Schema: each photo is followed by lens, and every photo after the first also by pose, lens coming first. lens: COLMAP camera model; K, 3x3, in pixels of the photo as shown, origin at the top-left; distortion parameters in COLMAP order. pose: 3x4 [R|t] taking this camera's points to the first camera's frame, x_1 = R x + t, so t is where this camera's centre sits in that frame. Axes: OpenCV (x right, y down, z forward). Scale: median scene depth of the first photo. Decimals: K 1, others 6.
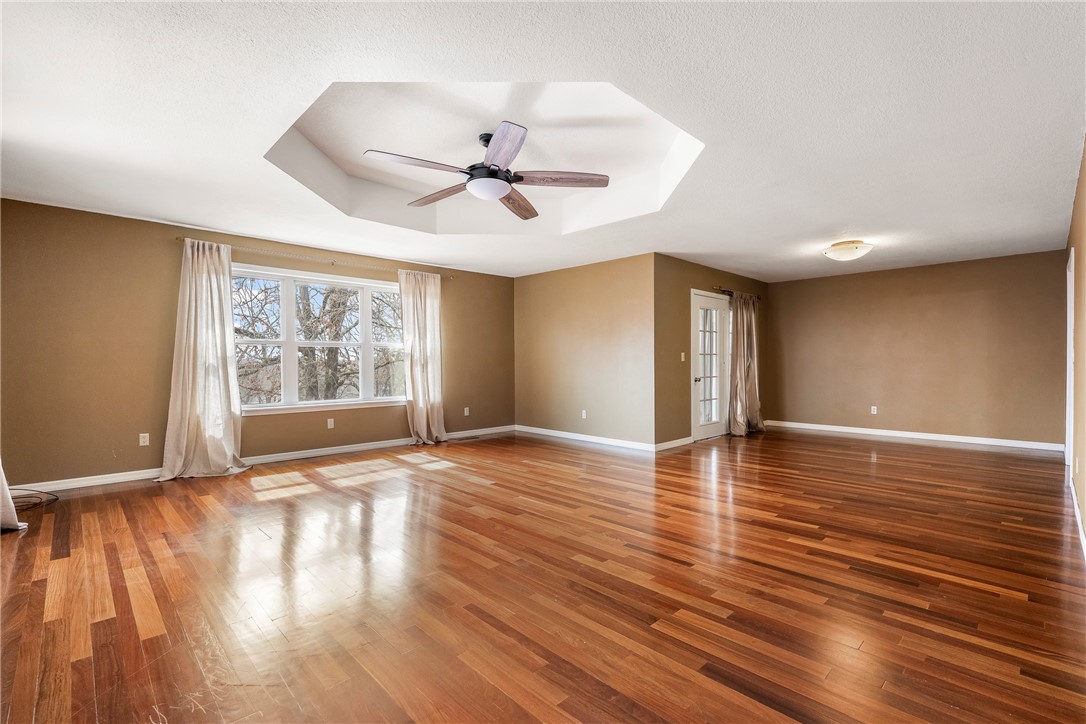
lens RADIAL K [[473.9, 0, 566.3], [0, 473.9, 363.7], [0, 0, 1]] dist [0.001143, 0.000192]
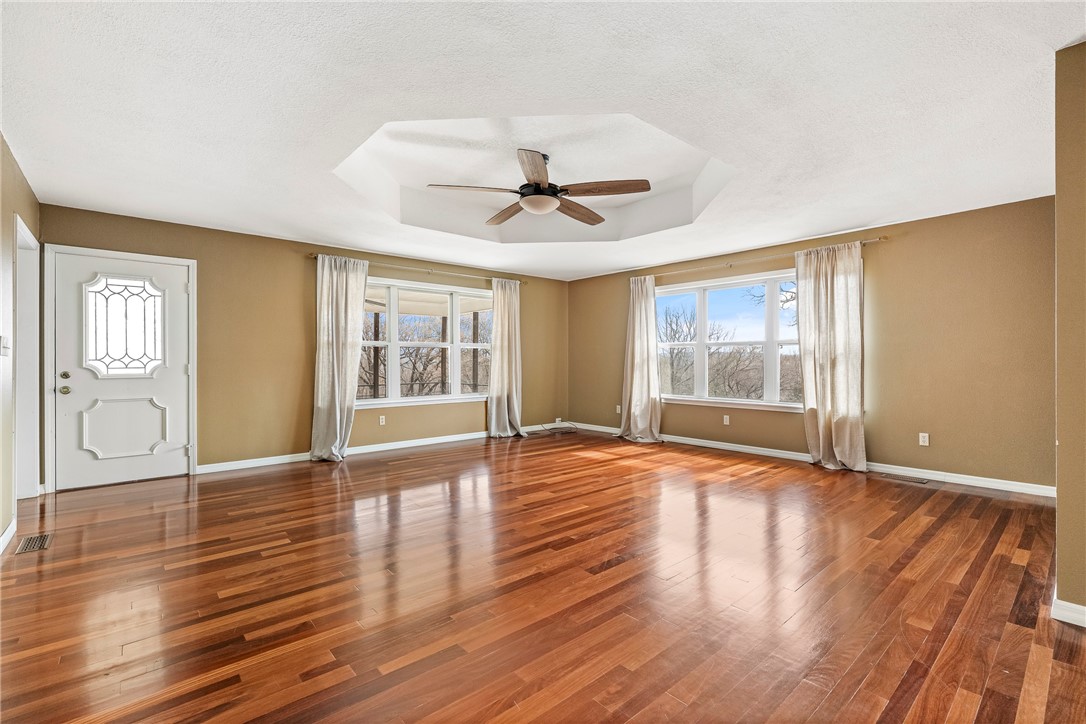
lens RADIAL K [[473.9, 0, 541.9], [0, 473.9, 362.0], [0, 0, 1]] dist [0.001143, 0.000192]
pose [[-0.060298, 0.004935, -0.998168, 0.654953], [-0.003020, 0.999982, 0.005127, -0.006541], [0.998176, 0.003323, -0.060282, 0.753343]]
